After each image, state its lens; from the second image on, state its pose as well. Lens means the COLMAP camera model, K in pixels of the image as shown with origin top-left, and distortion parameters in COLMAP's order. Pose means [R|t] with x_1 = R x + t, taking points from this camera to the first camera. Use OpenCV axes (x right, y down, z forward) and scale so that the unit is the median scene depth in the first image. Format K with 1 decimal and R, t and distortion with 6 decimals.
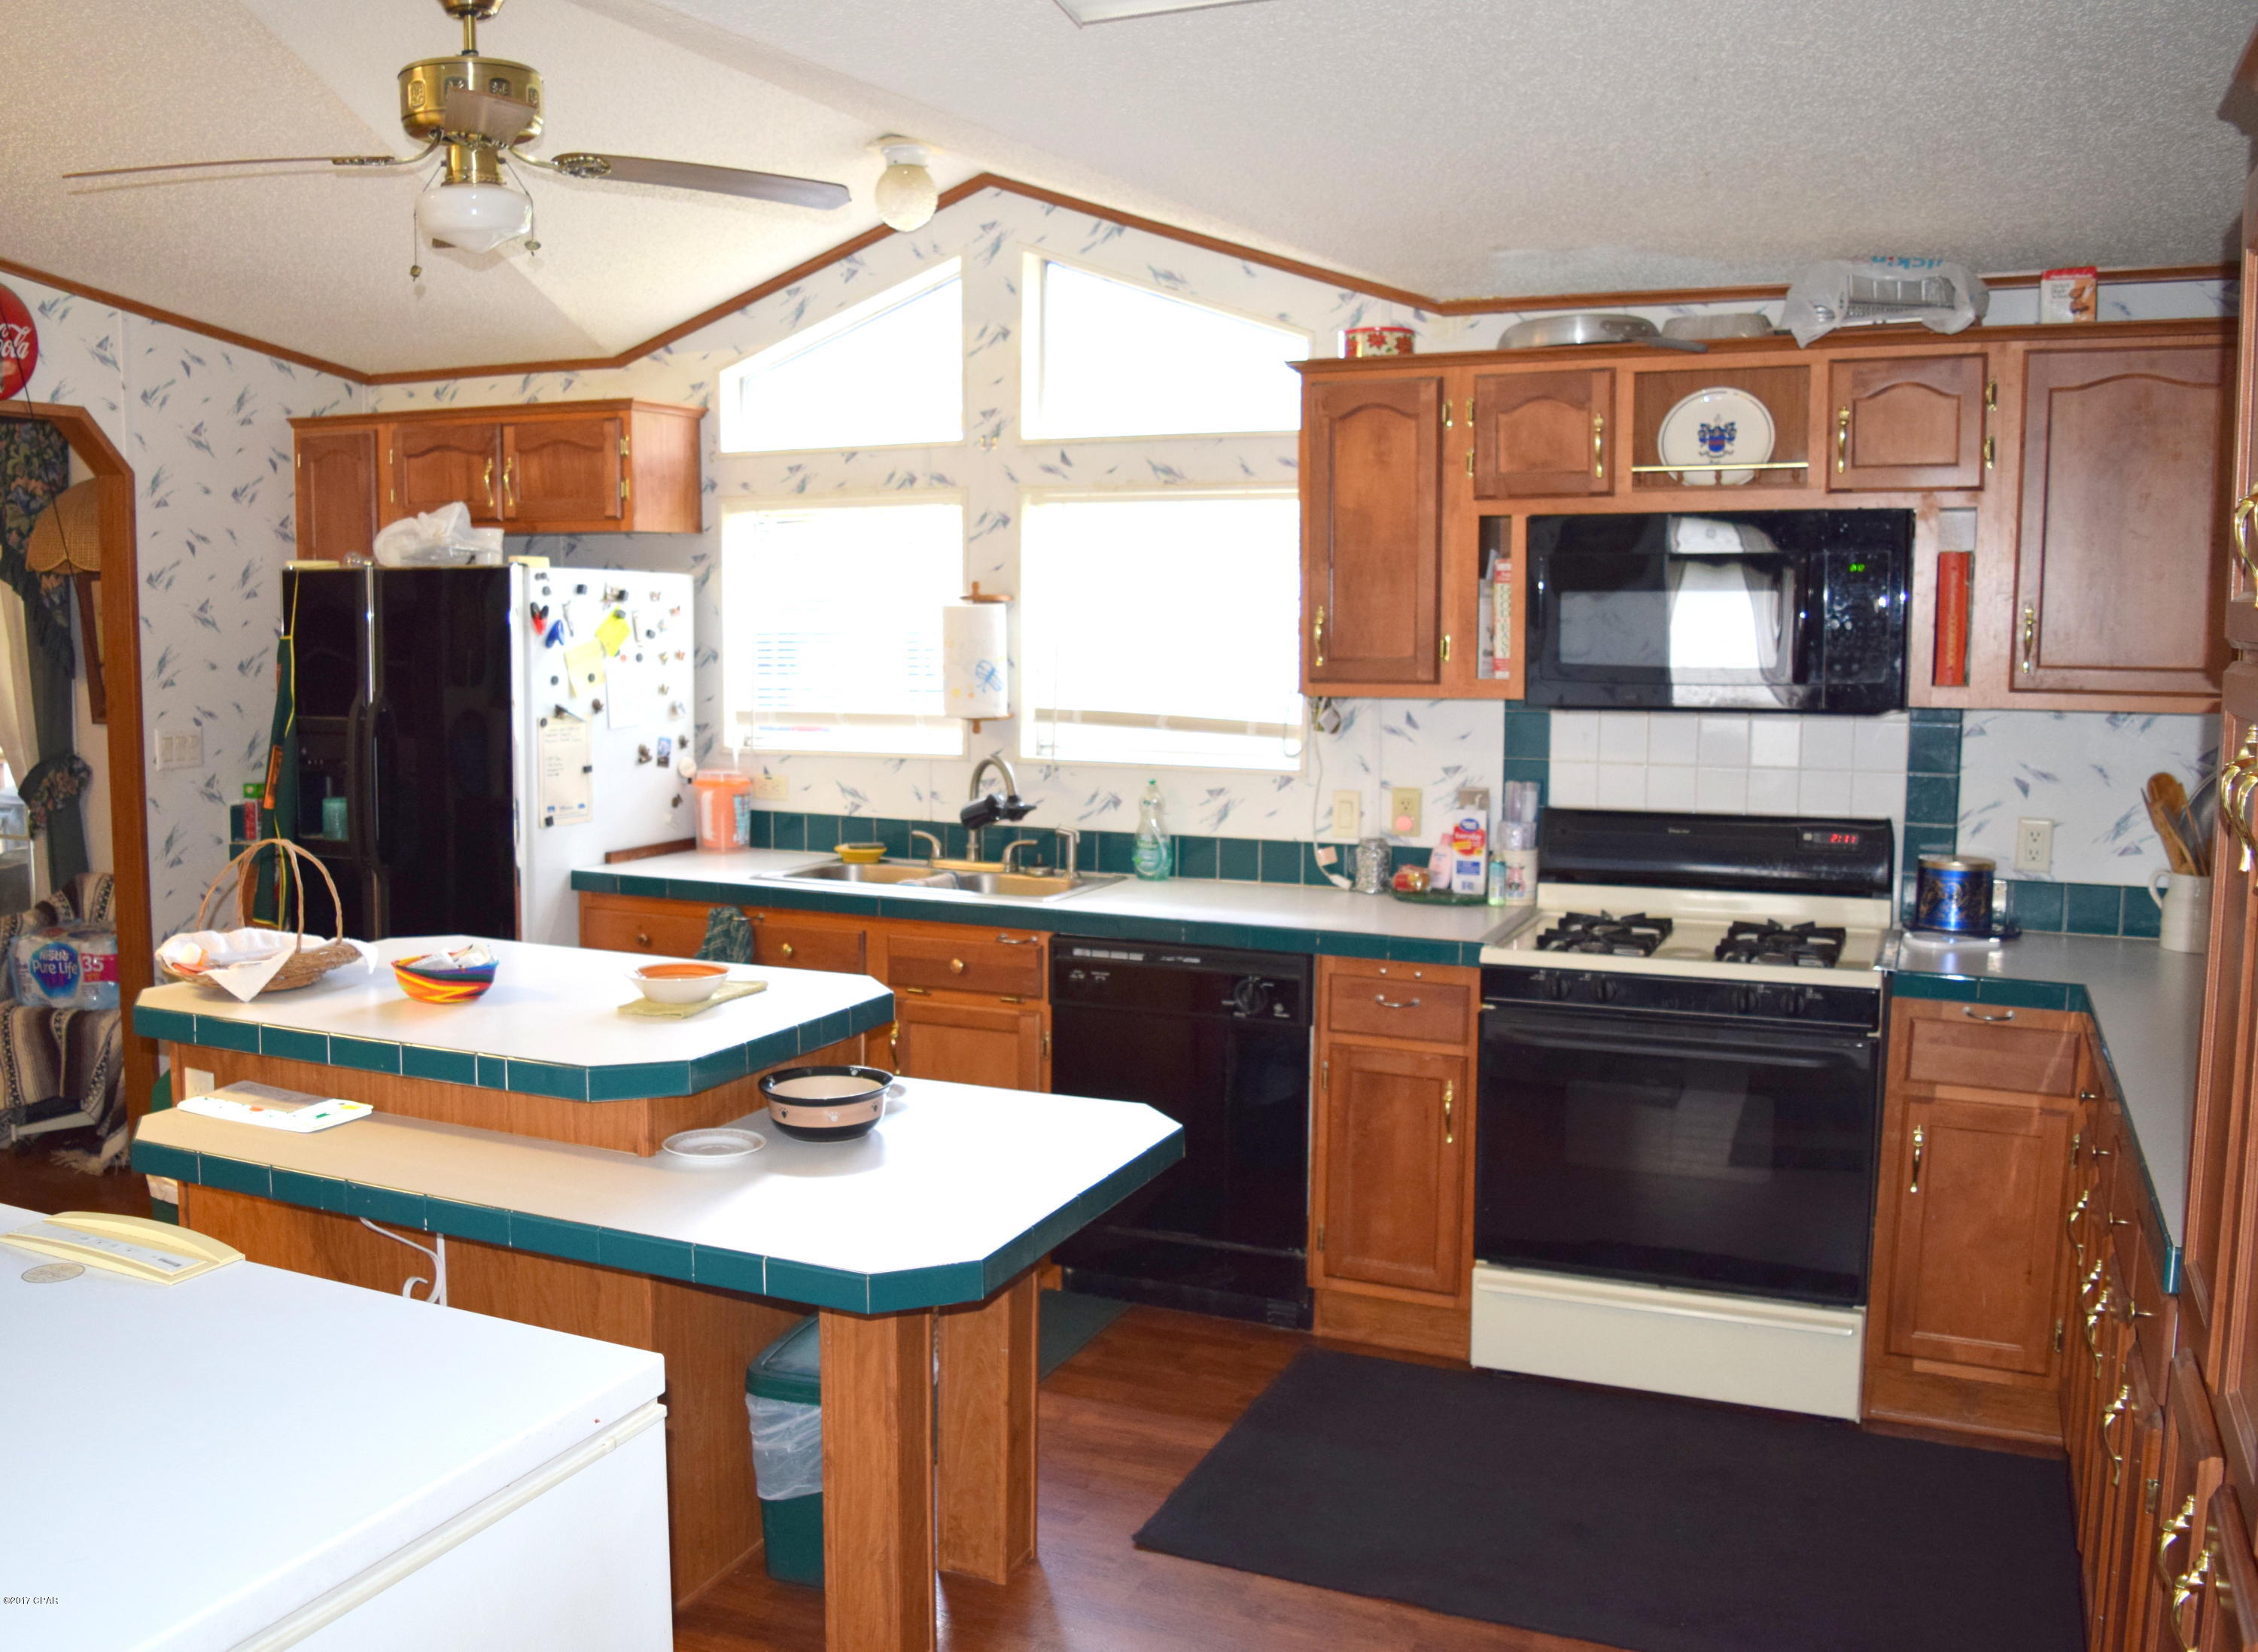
lens RADIAL K [[2006.1, 0, 1129.0], [0, 2006.1, 826.0], [0, 0, 1]] dist [-0.002370, -0.000431]
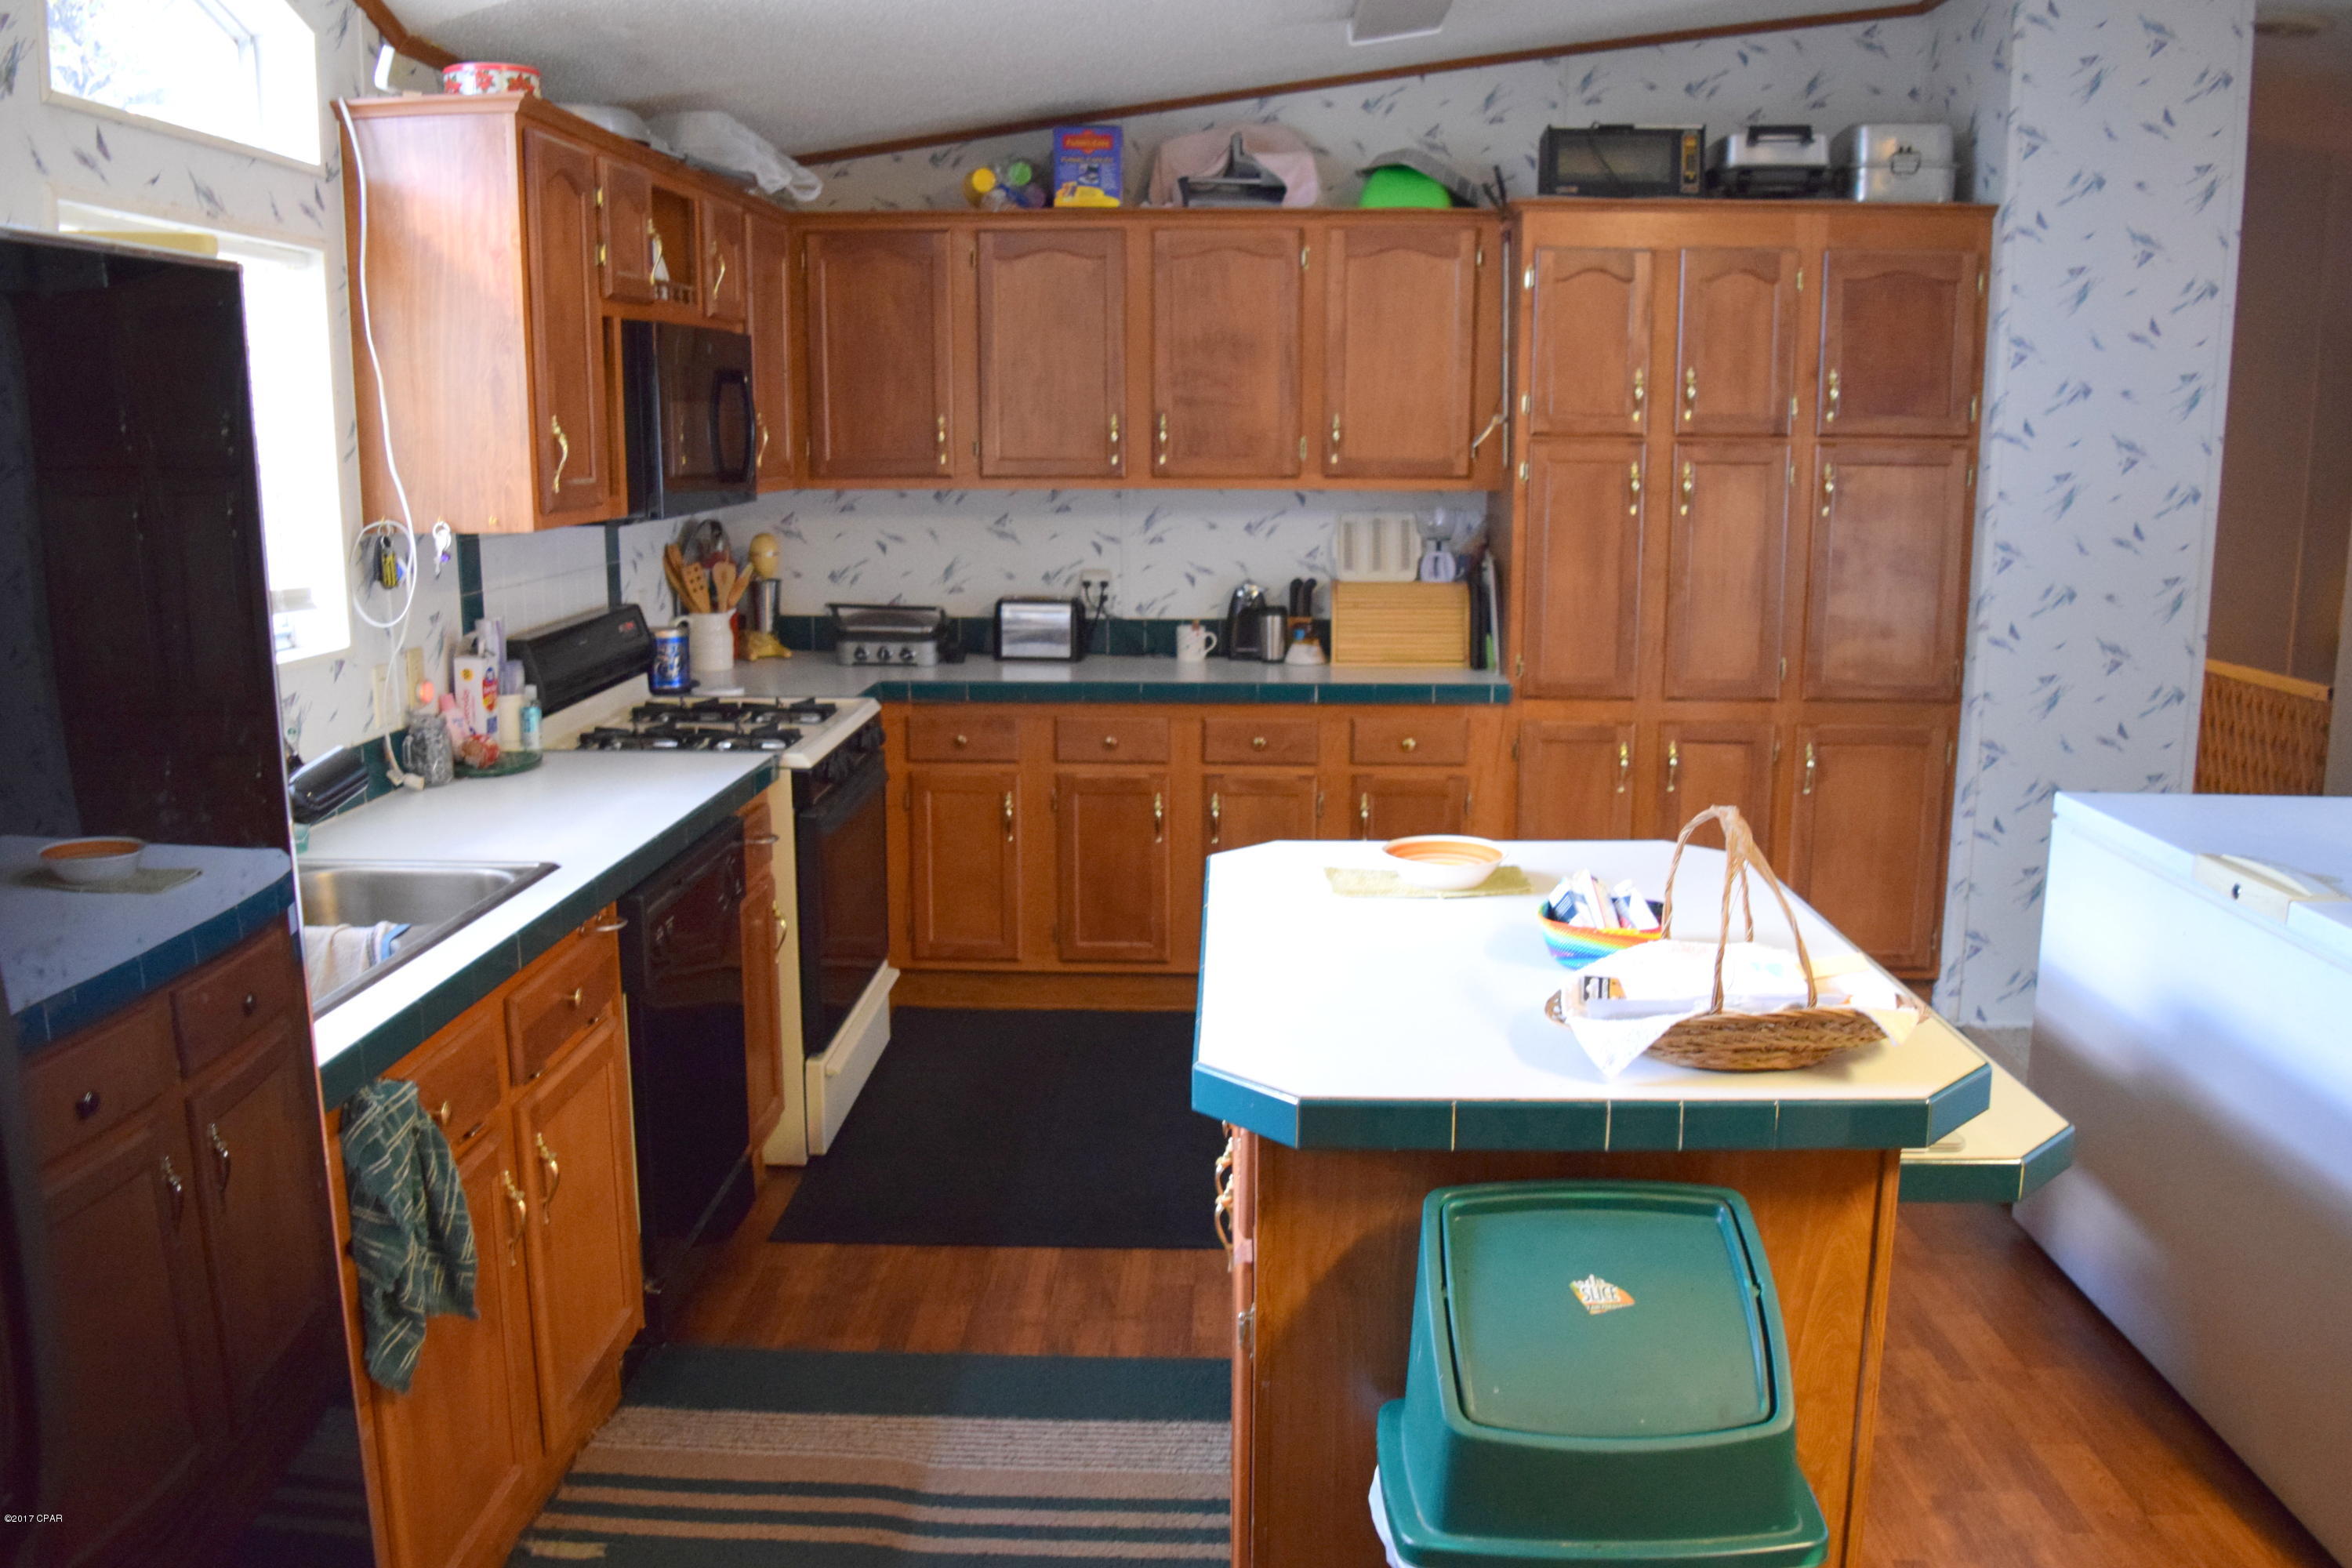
lens RADIAL K [[1866.4, 0, 1176.0], [0, 1866.4, 784.0], [0, 0, 1]] dist [-0.001121, -0.000192]
pose [[-0.361865, -0.175886, 0.915488, -0.781433], [0.105920, 0.967924, 0.227827, -0.123759], [-0.926194, 0.179411, -0.331628, 1.173660]]
